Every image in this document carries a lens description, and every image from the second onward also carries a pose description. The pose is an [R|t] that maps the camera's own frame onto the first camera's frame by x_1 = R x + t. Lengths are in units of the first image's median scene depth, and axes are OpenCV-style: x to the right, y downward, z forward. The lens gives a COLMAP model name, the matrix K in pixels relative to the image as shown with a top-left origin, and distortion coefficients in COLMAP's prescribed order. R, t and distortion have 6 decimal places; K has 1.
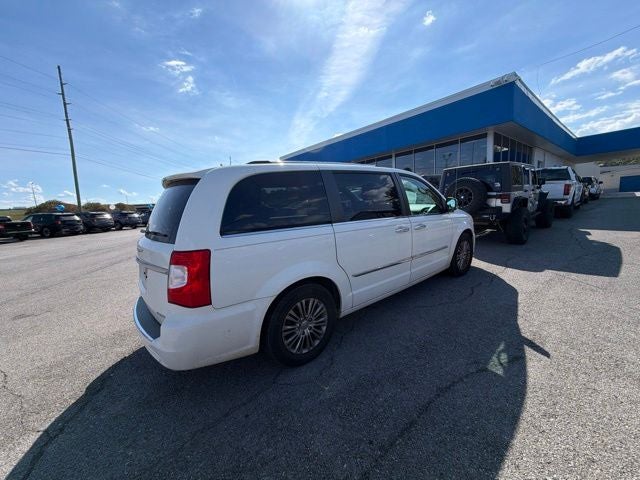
lens RADIAL K [[257.8, 0, 320.0], [0, 257.8, 240.0], [0, 0, 1]] dist [0.000401, -0.000179]
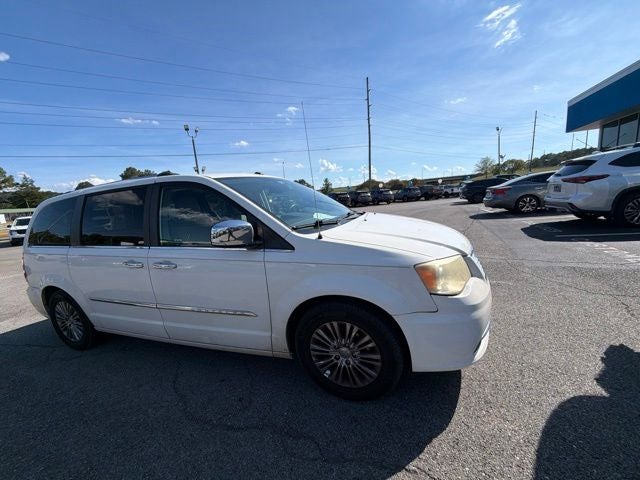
lens RADIAL K [[256.5, 0, 319.9], [0, 256.5, 241.5], [0, 0, 1]] dist [0.000930, -0.000105]
pose [[0.504240, 0.159556, -0.848696, 1.345101], [-0.061950, 0.986934, 0.148739, -0.277101], [0.861339, -0.022423, 0.507536, 1.204883]]
